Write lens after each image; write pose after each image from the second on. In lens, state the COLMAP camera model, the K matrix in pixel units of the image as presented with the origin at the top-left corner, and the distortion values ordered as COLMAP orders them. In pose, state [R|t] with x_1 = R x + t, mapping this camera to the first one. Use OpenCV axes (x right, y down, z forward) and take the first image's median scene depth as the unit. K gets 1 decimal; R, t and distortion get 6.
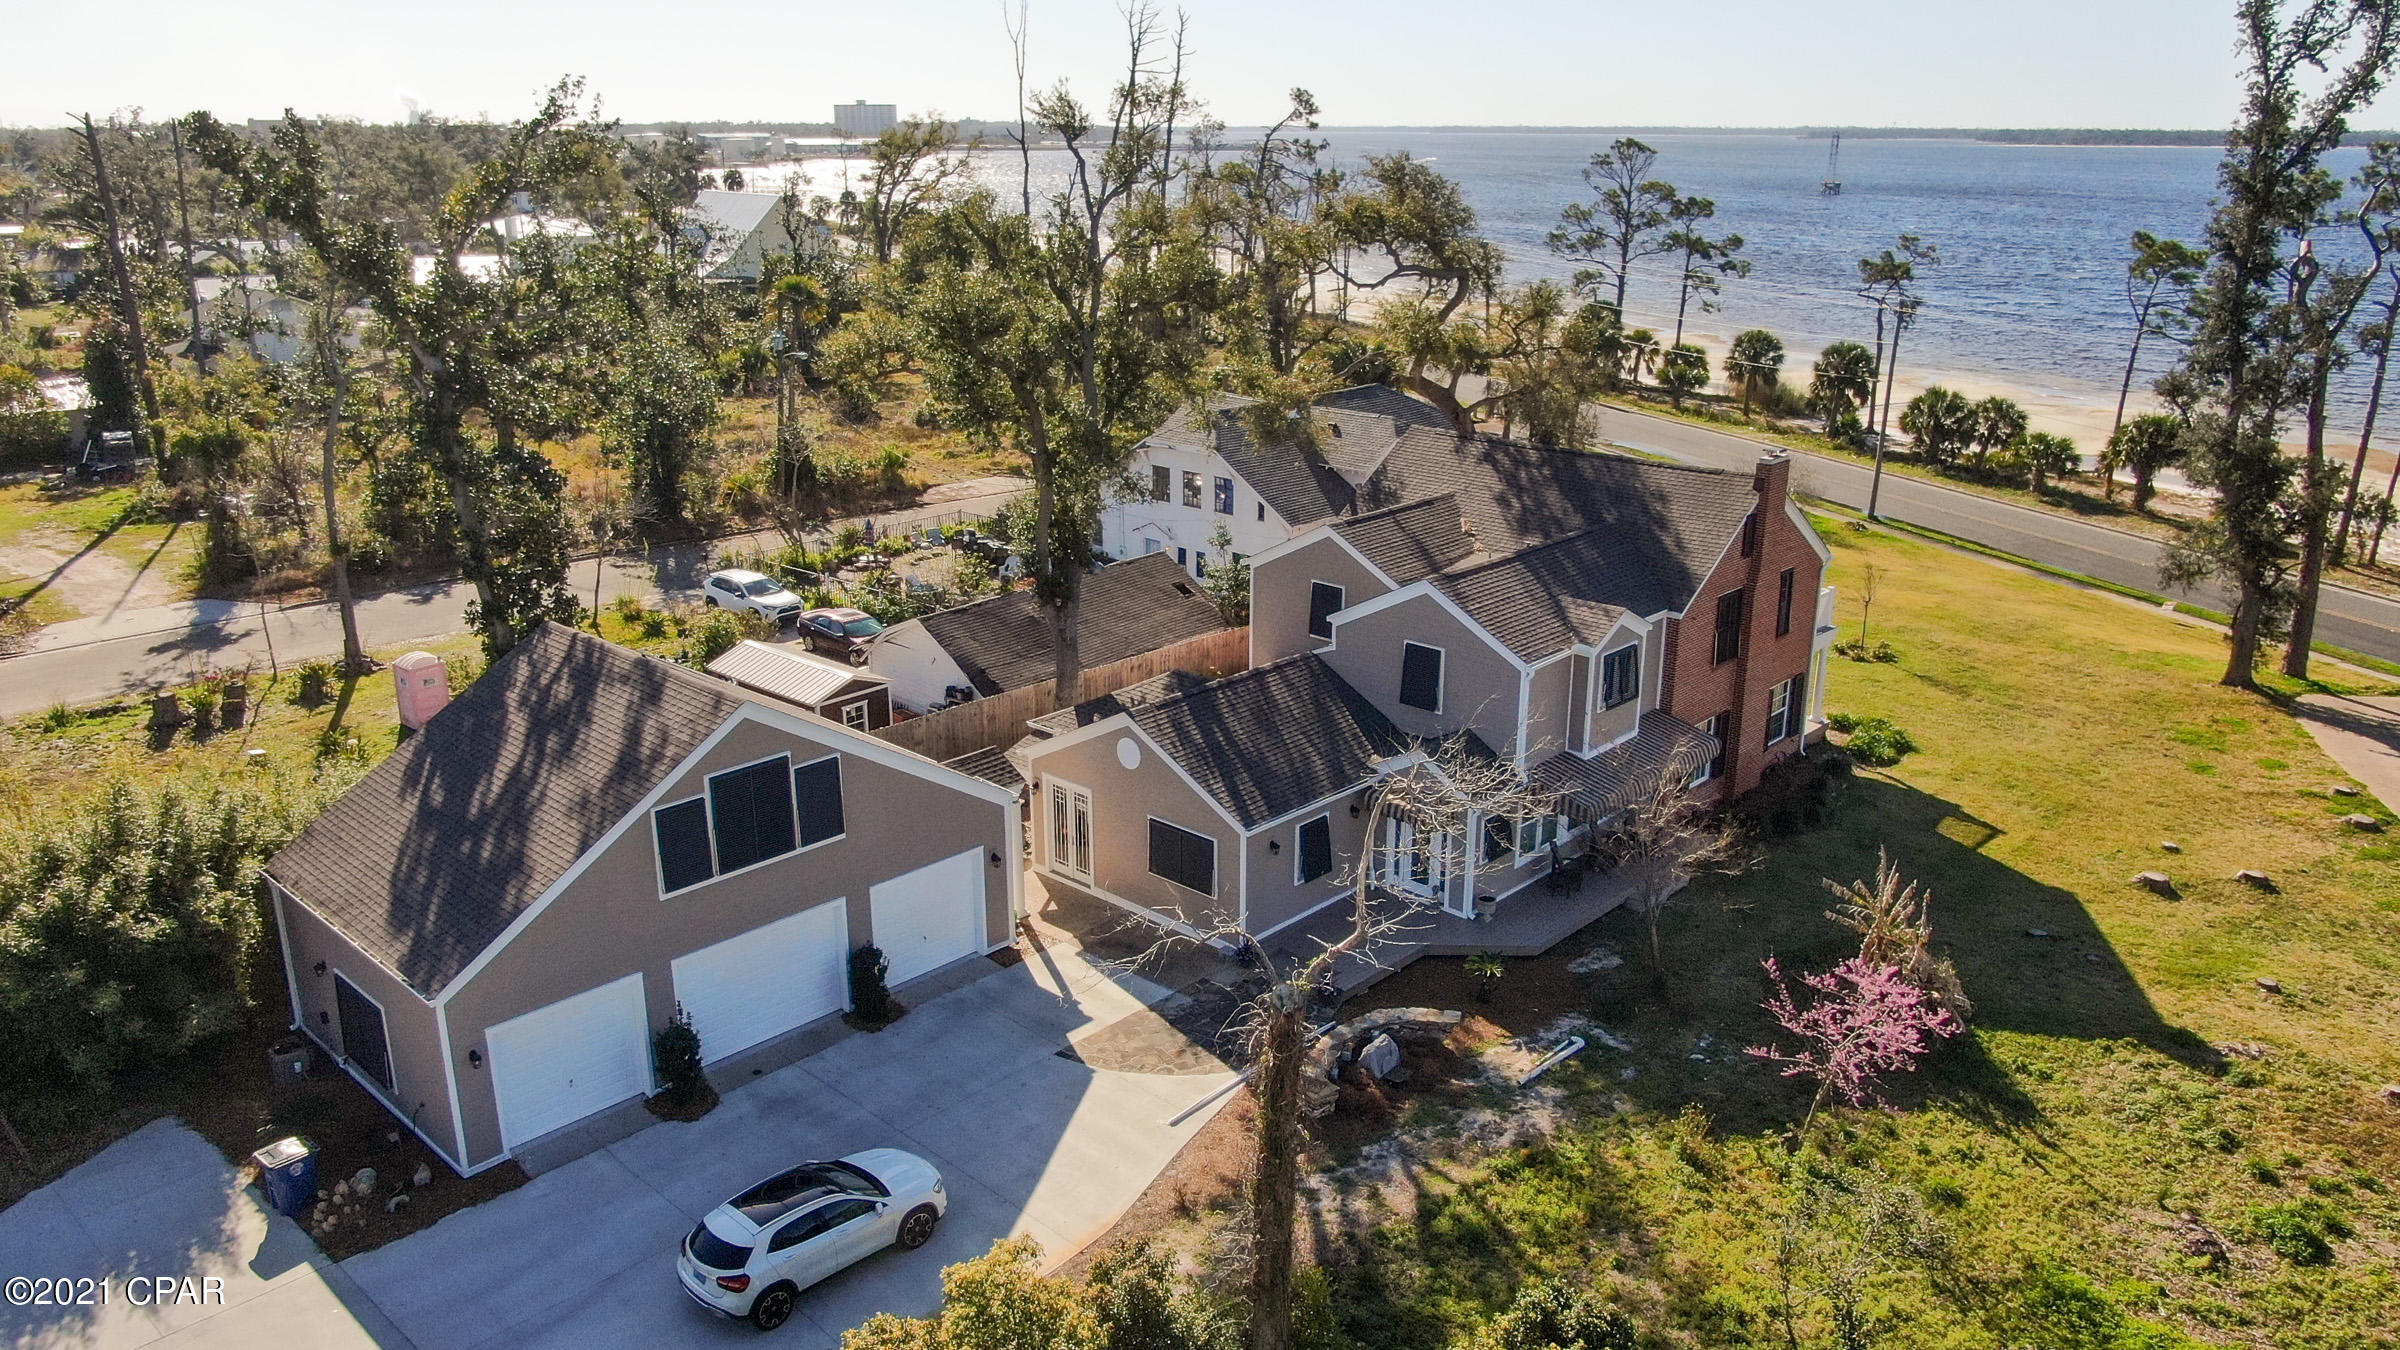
lens RADIAL K [[1724.0, 0, 1198.7], [0, 1724.0, 678.6], [0, 0, 1]] dist [-0.021947, 0.008407]
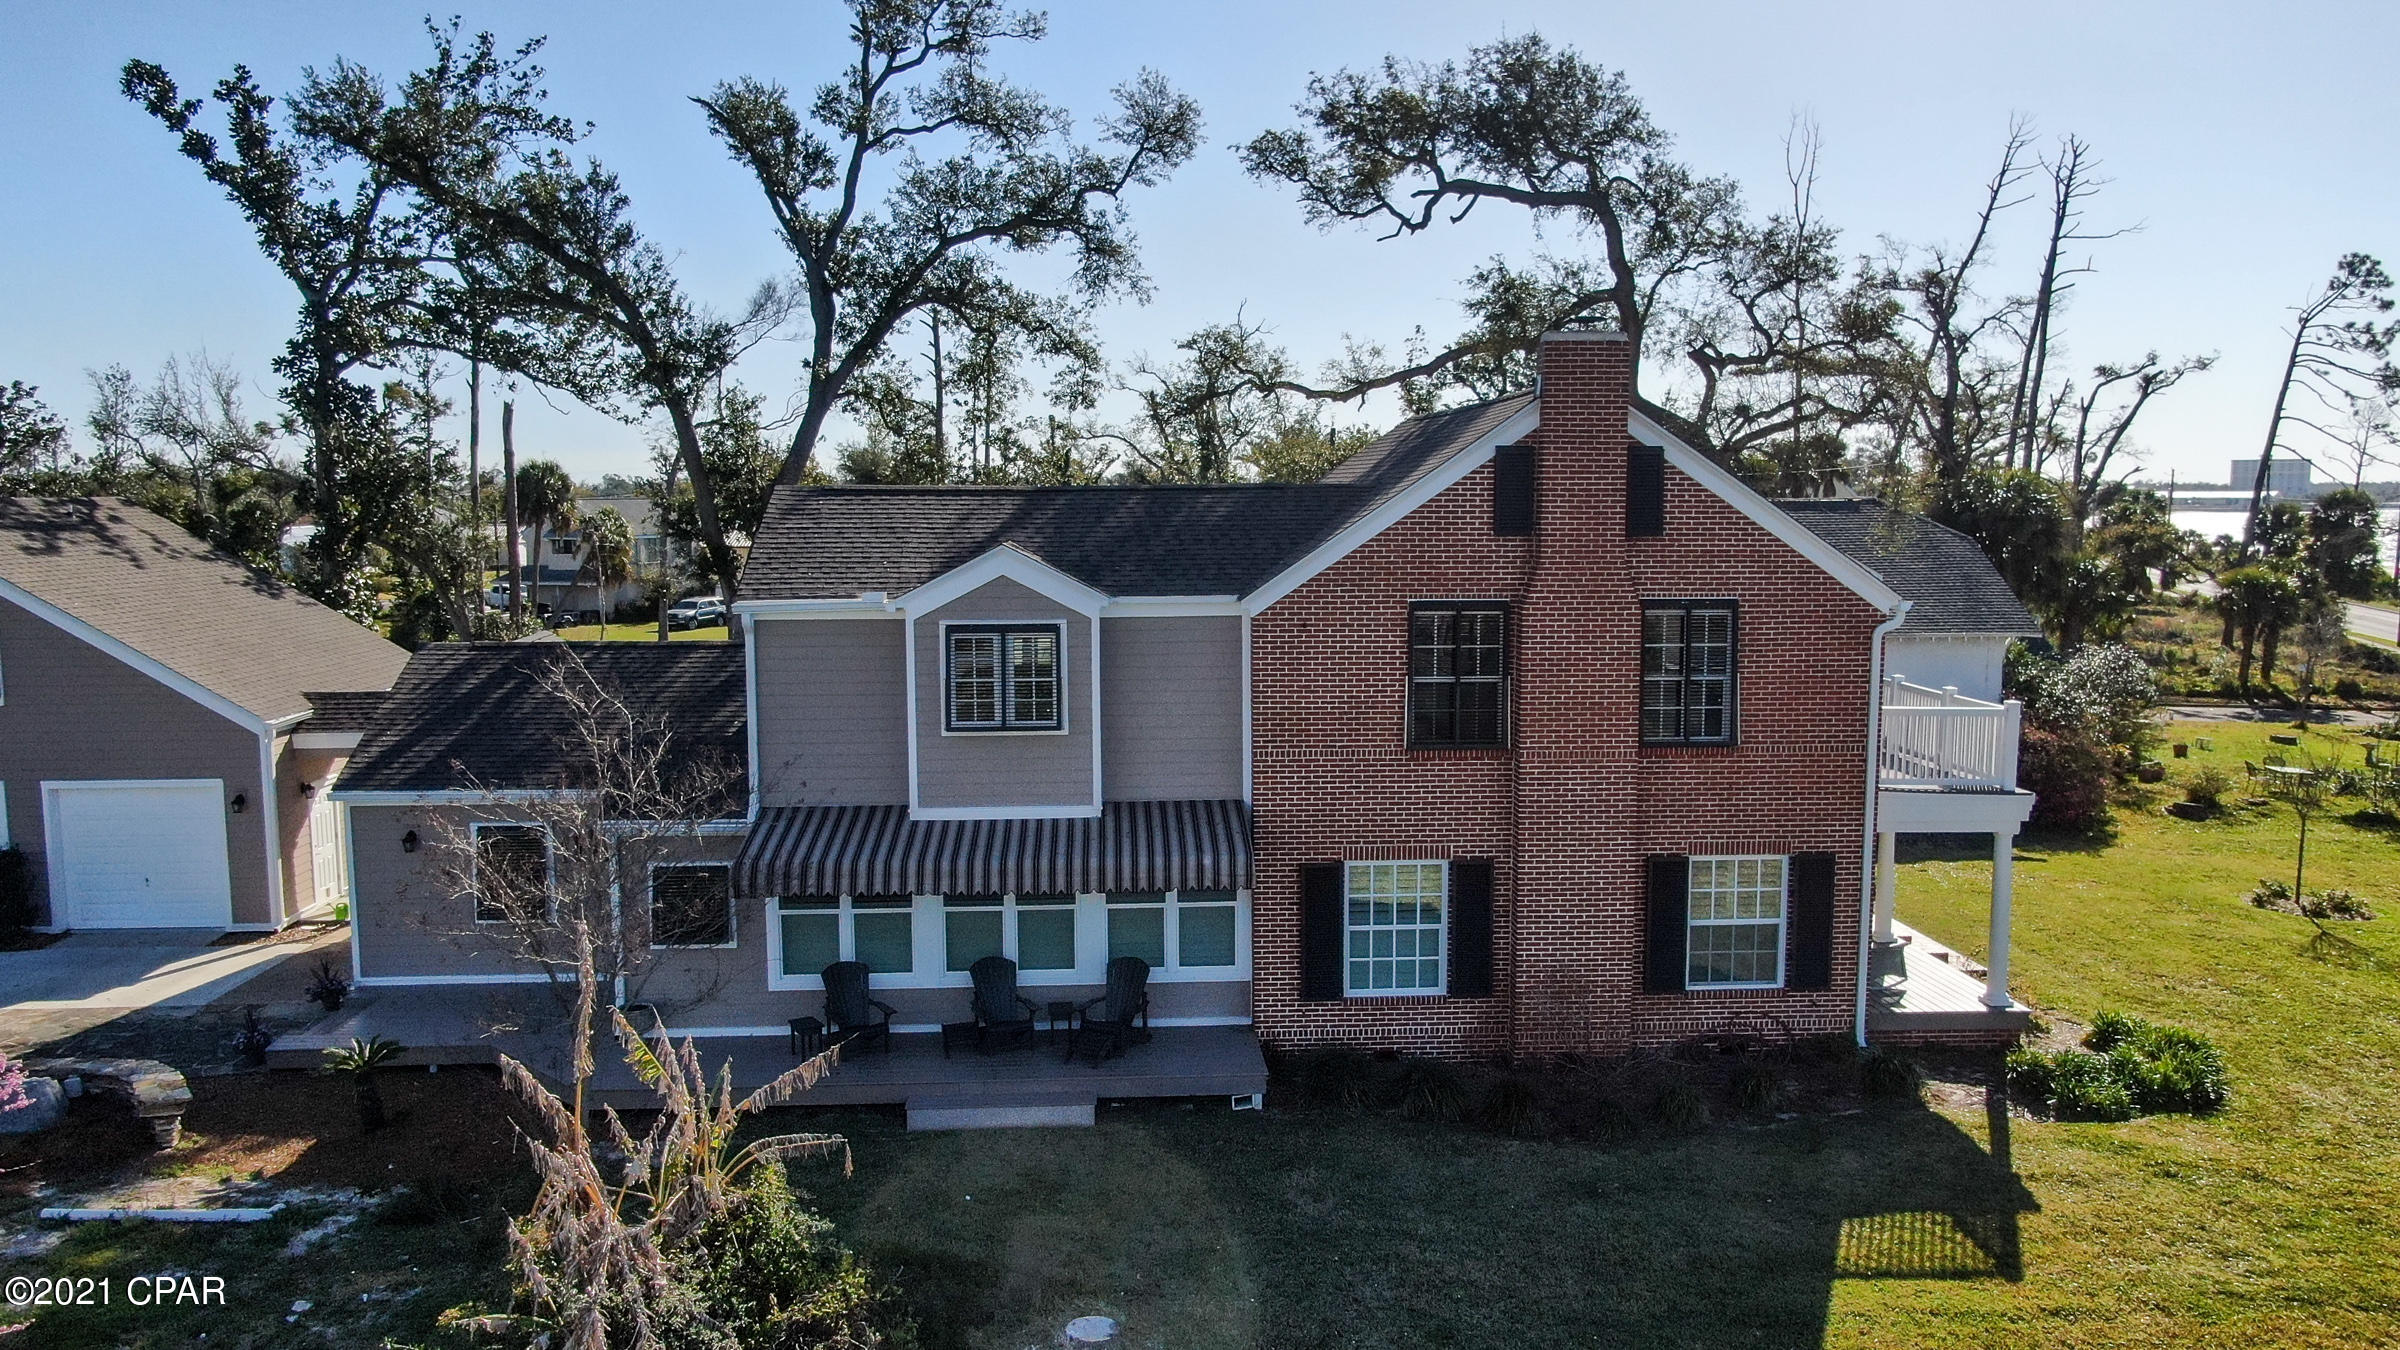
lens RADIAL K [[1724.0, 0, 1205.9], [0, 1724.0, 679.2], [0, 0, 1]] dist [-0.021947, 0.008407]
pose [[0.725618, 0.067342, -0.684794, 0.759062], [-0.206642, 0.970589, -0.123514, 0.060247], [0.656336, 0.231131, 0.718193, 0.770107]]
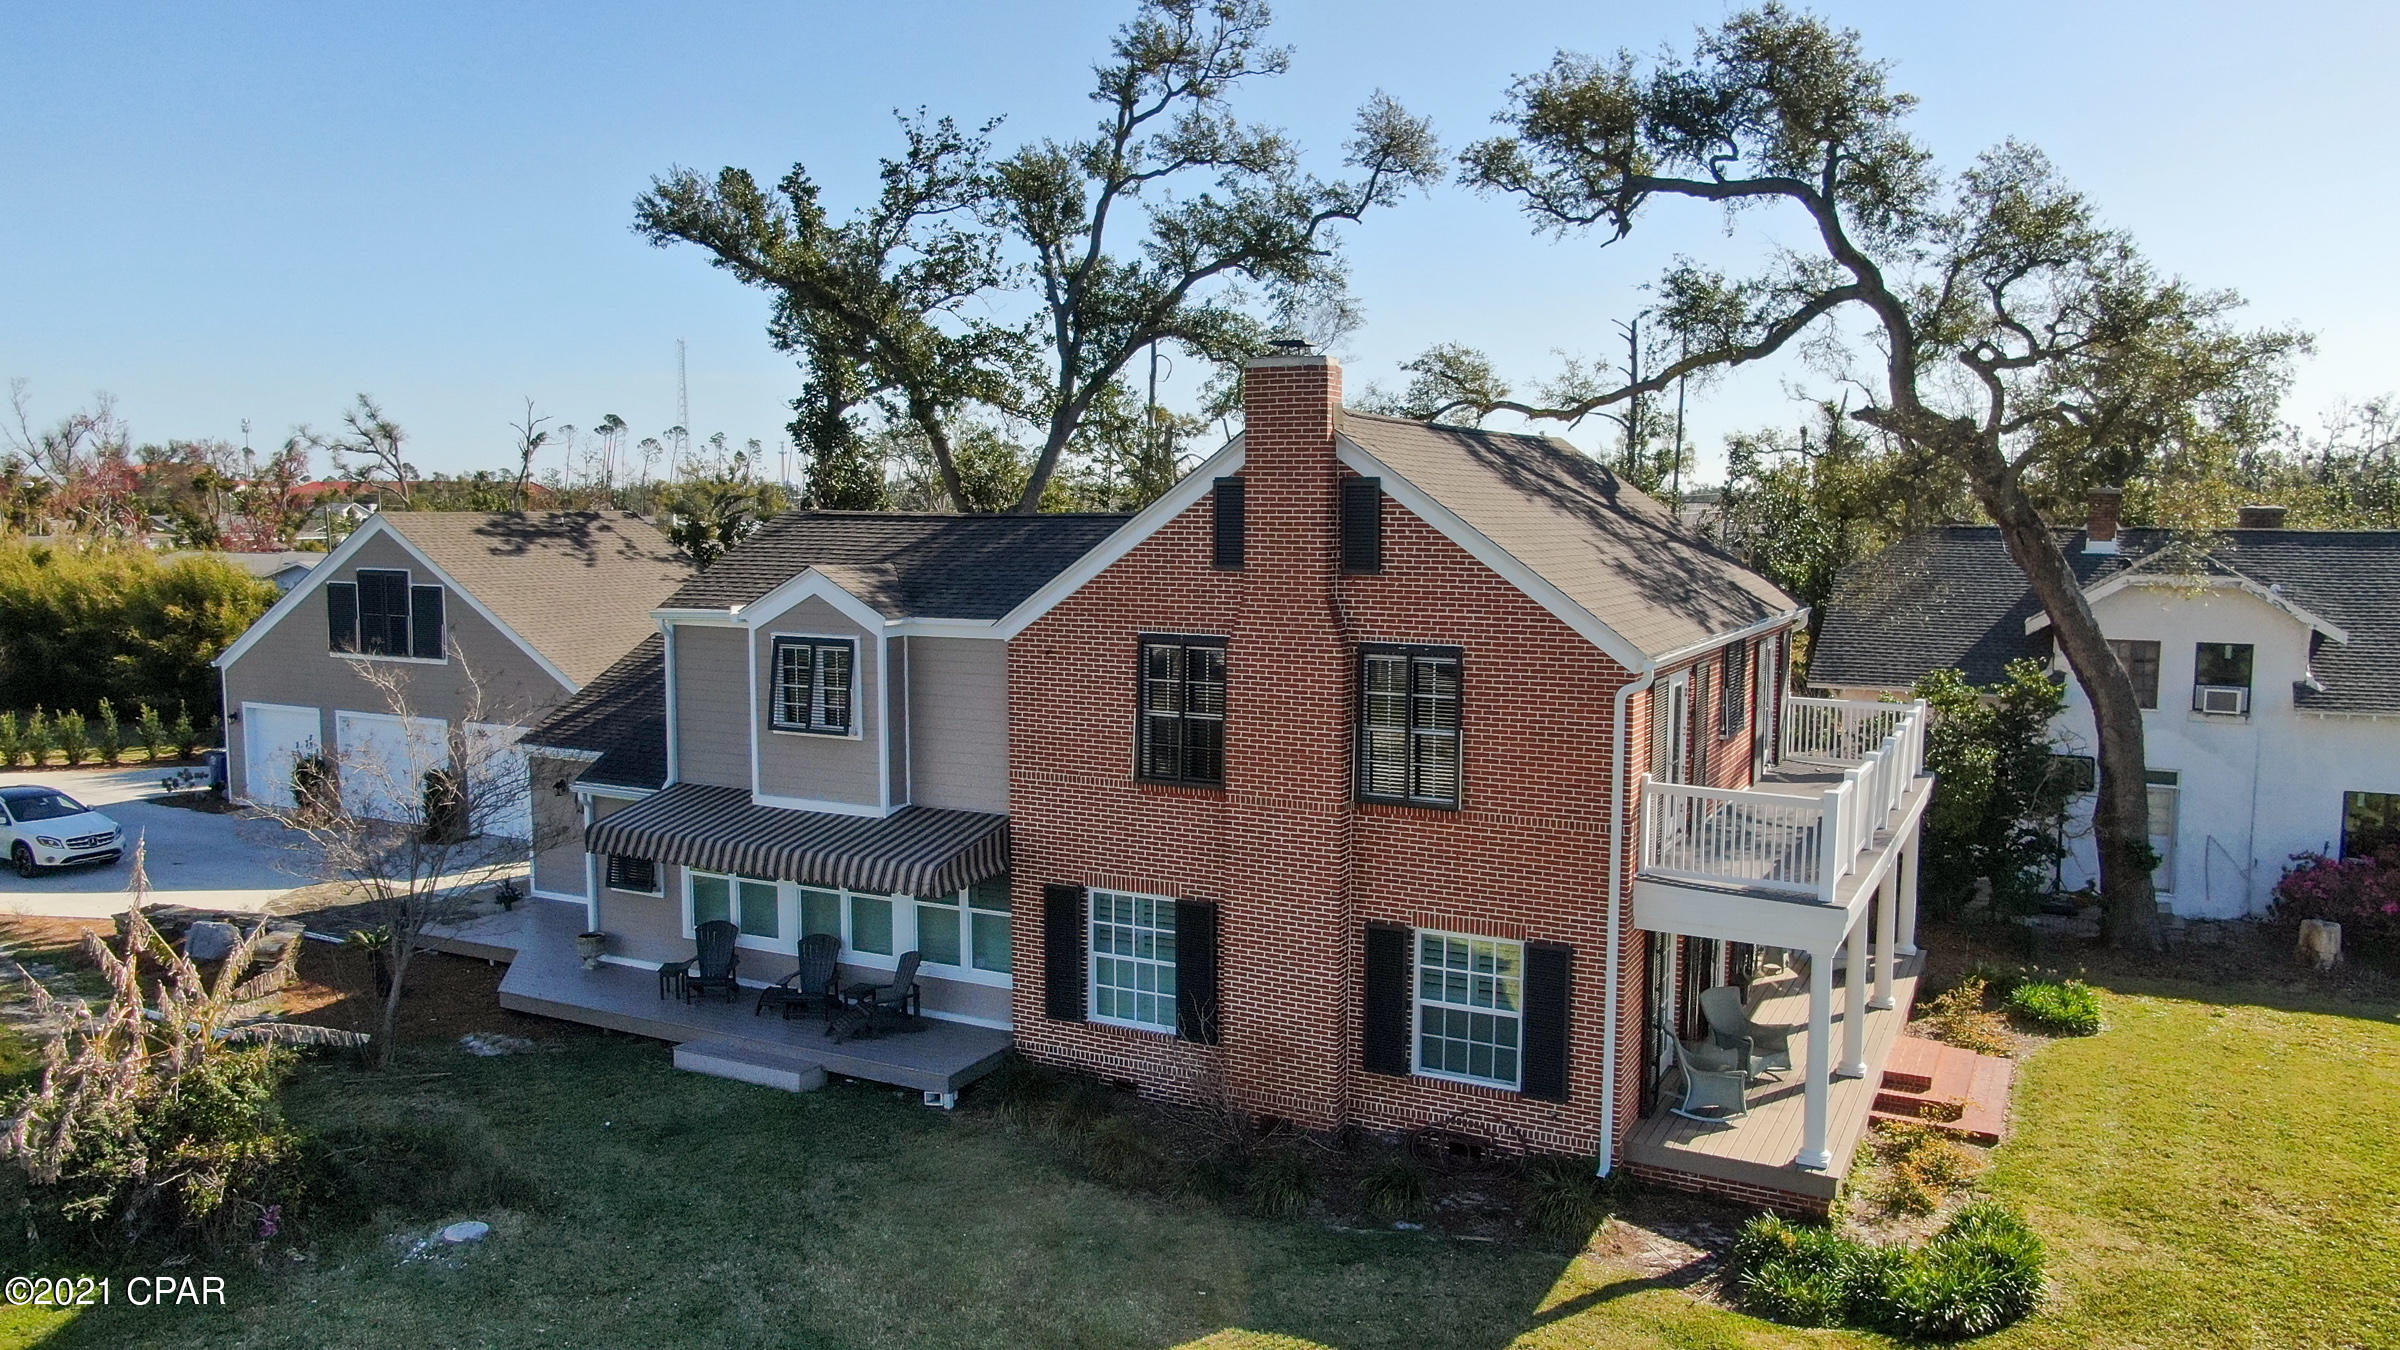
lens RADIAL K [[1724.0, 0, 1198.0], [0, 1724.0, 679.4], [0, 0, 1]] dist [-0.021947, 0.008407]
pose [[0.268679, 0.094408, -0.958592, 0.987038], [-0.299533, 0.954033, 0.010004, -0.056578], [0.915473, 0.284442, 0.284607, 1.109023]]
